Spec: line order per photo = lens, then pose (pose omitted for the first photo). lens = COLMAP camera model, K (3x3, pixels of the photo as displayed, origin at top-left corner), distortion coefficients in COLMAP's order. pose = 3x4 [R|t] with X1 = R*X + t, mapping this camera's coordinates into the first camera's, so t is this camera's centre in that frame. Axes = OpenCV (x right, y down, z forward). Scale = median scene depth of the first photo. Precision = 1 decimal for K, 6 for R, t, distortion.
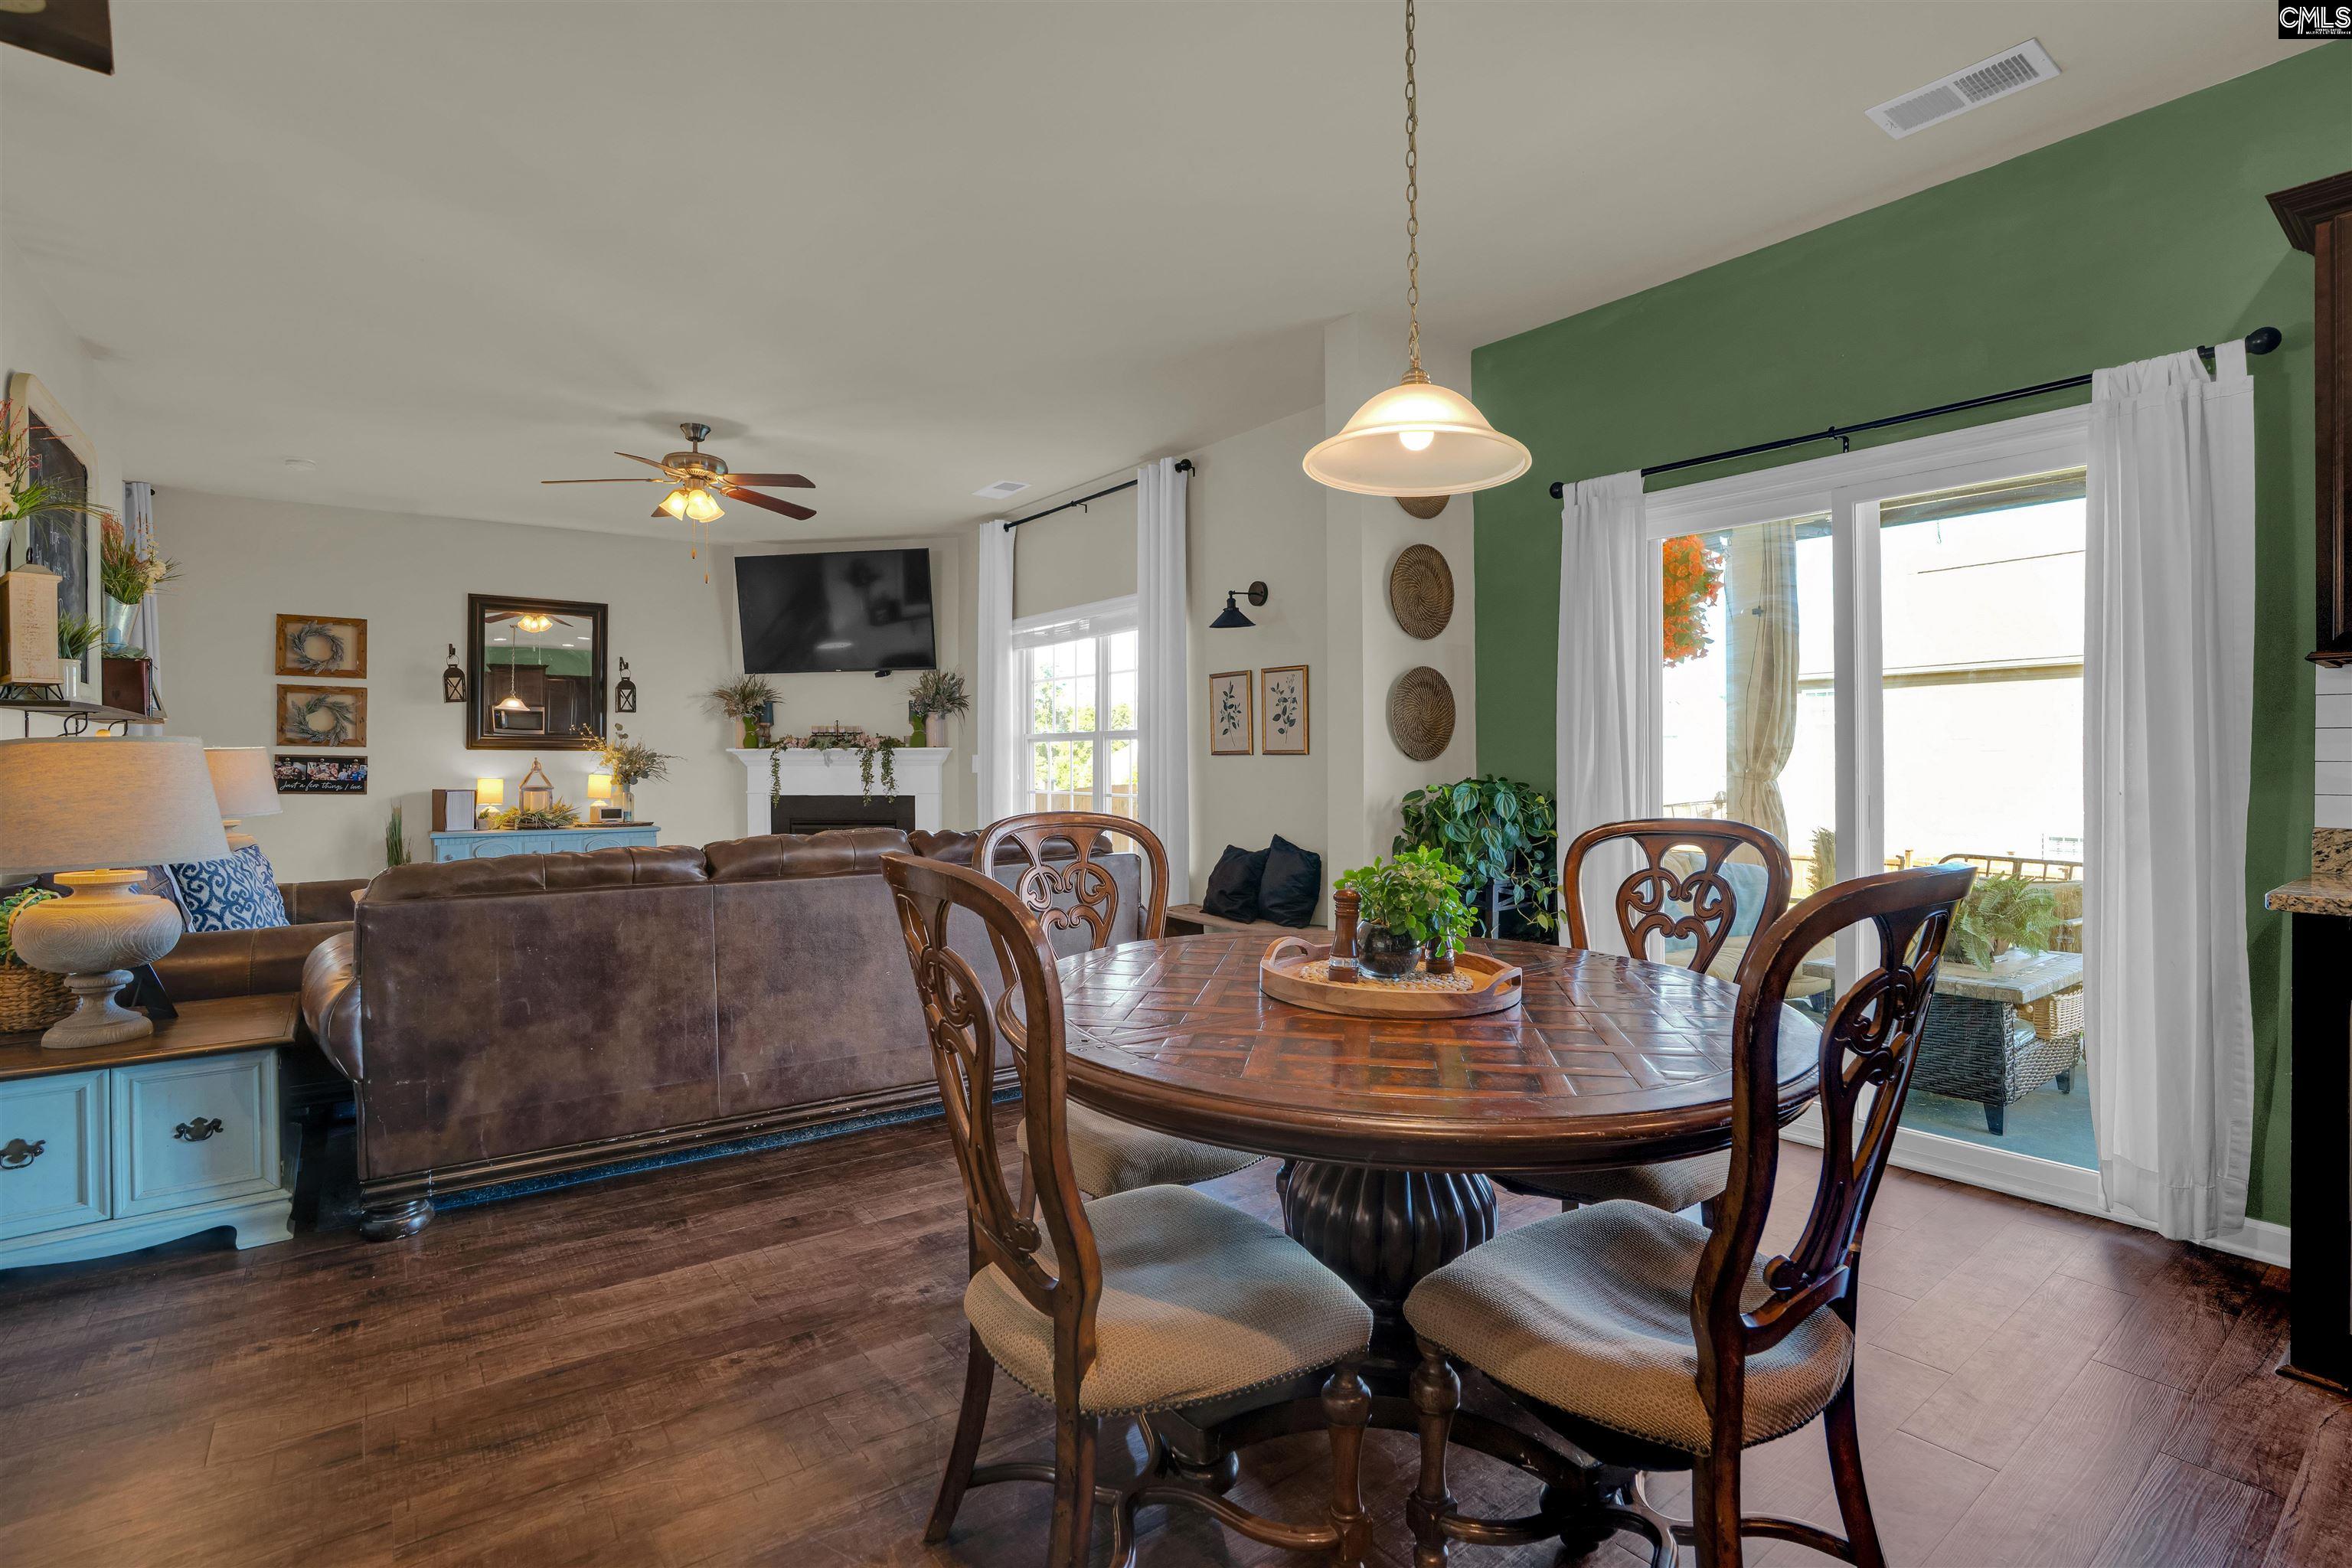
lens RADIAL K [[1112.5, 0, 1167.0], [0, 1112.5, 764.3], [0, 0, 1]] dist [-0.027853, 0.000520]
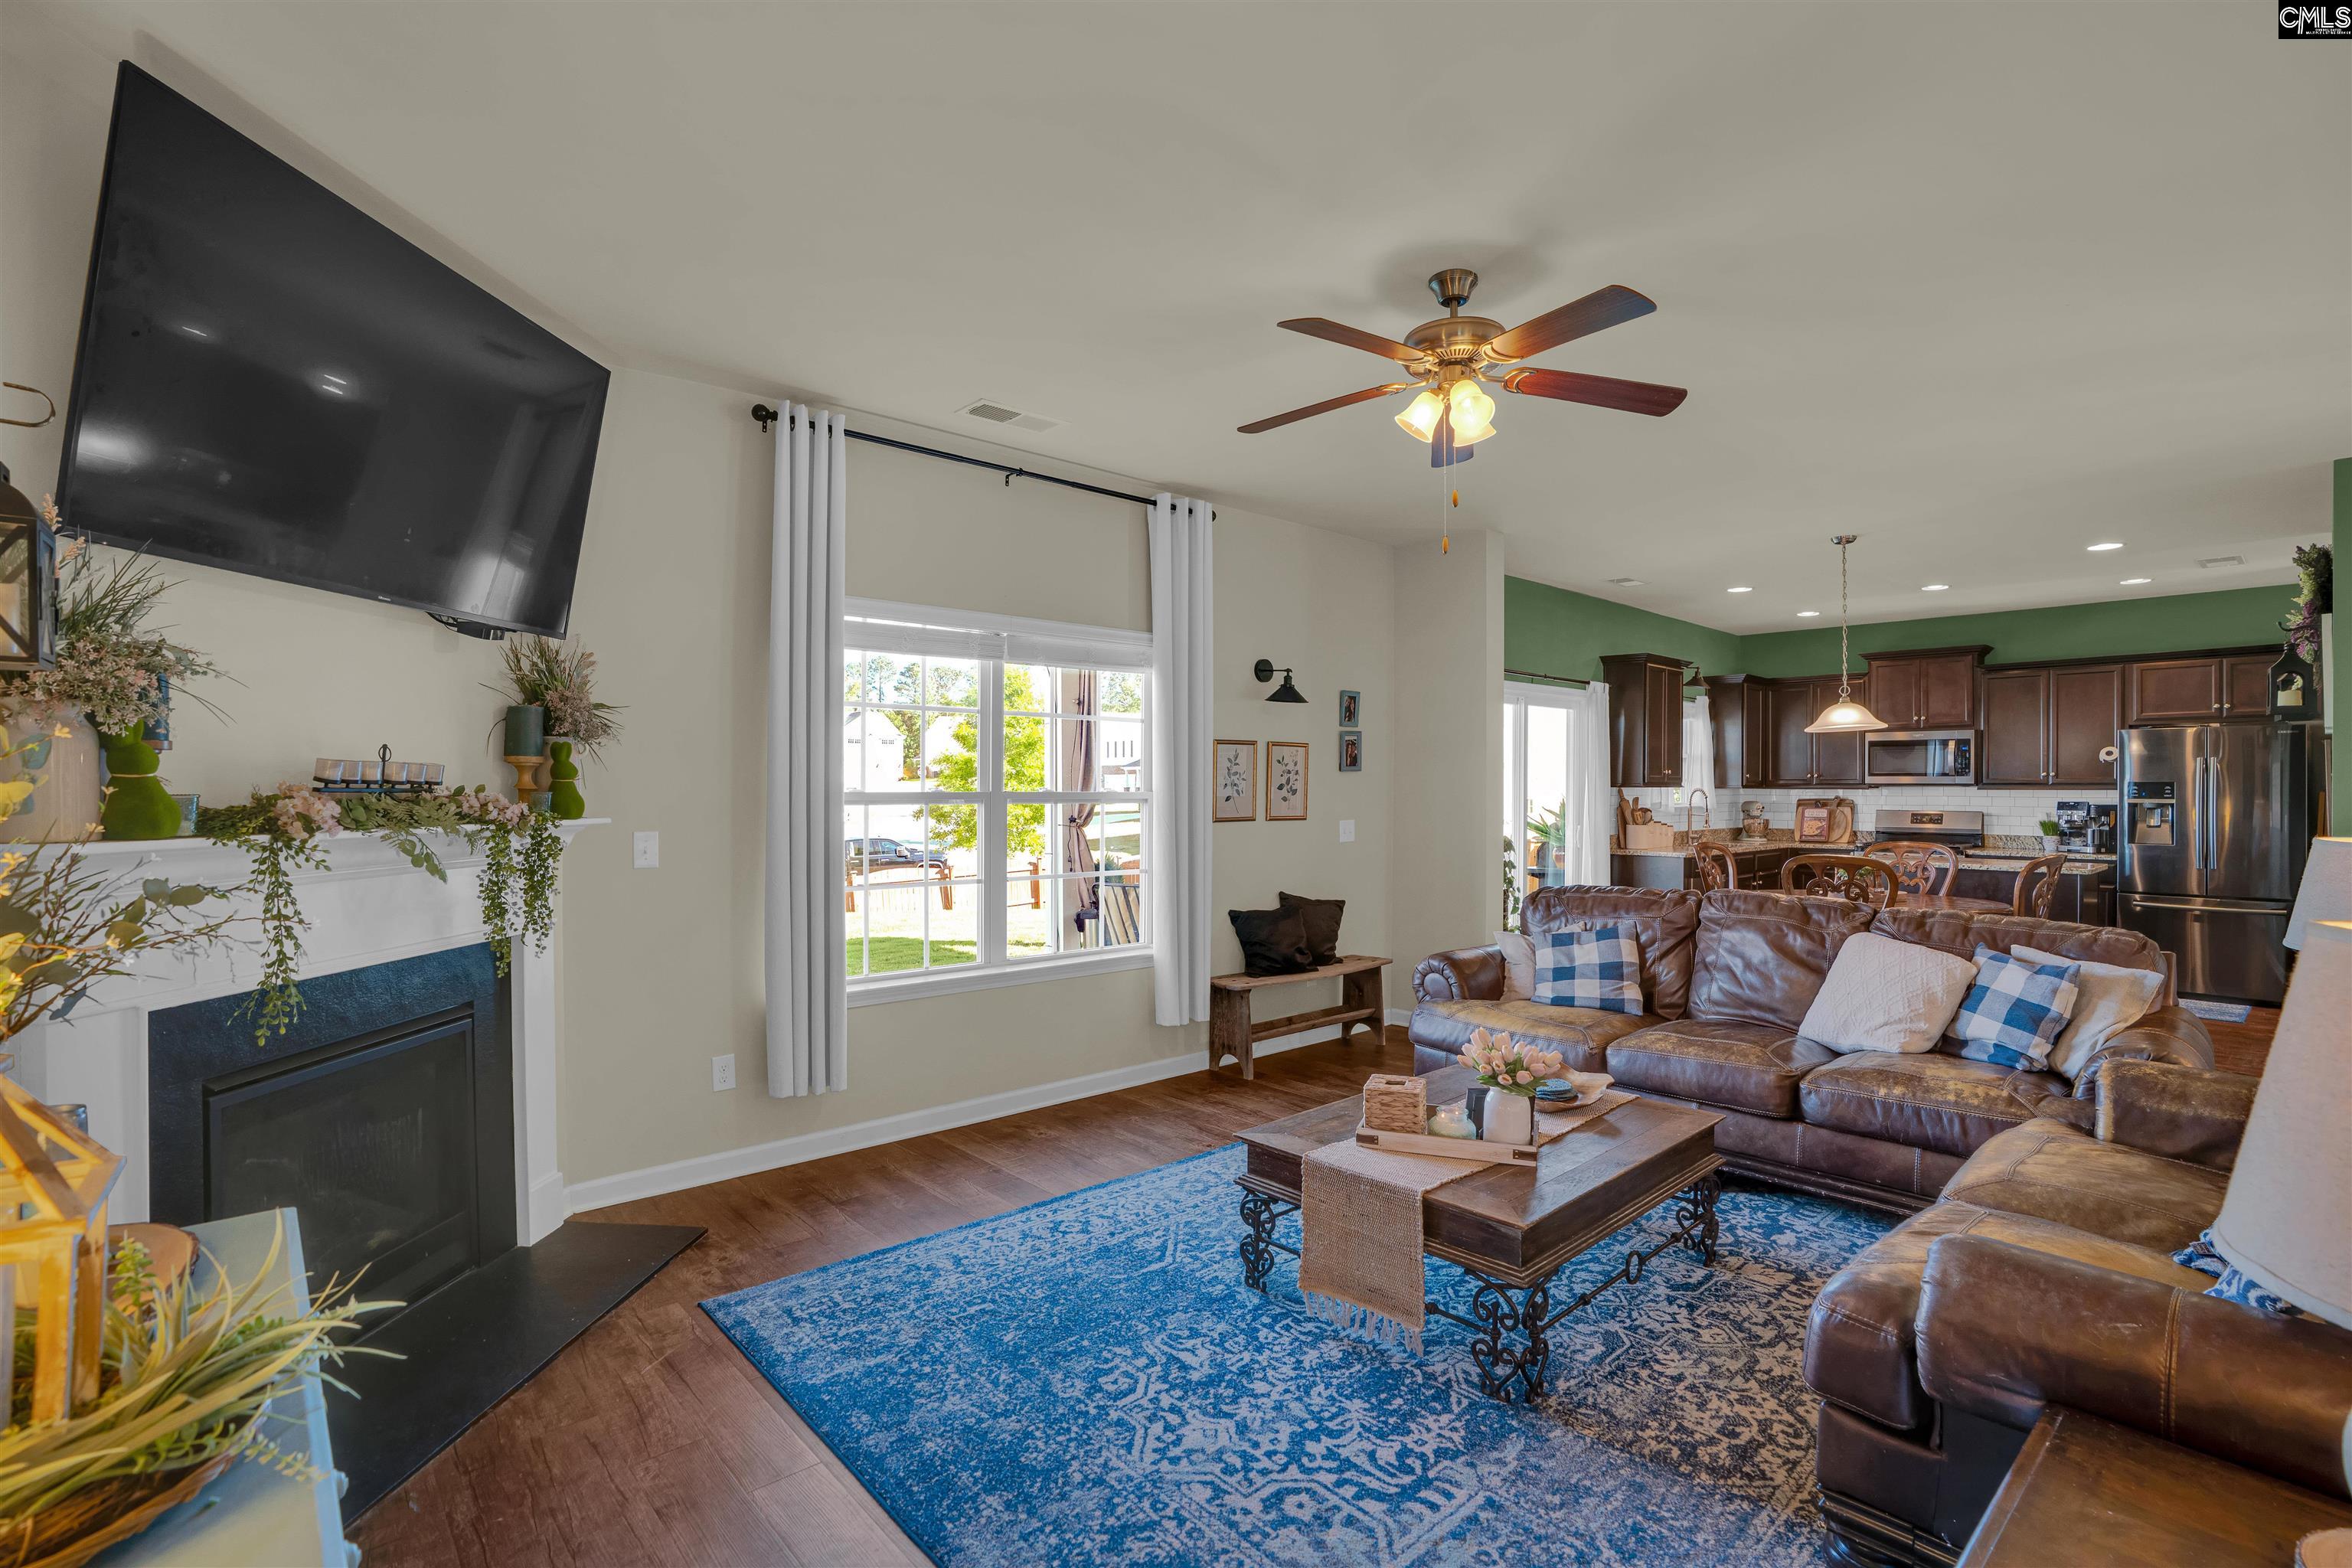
lens RADIAL K [[1085.6, 0, 1176.0], [0, 1085.6, 784.0], [0, 0, 1]] dist [0.000334, 0.000206]
pose [[-0.072967, 0.005666, 0.997318, -0.976688], [-0.004132, 0.999974, -0.005983, -0.037640], [-0.997326, -0.004557, -0.072941, 1.177210]]
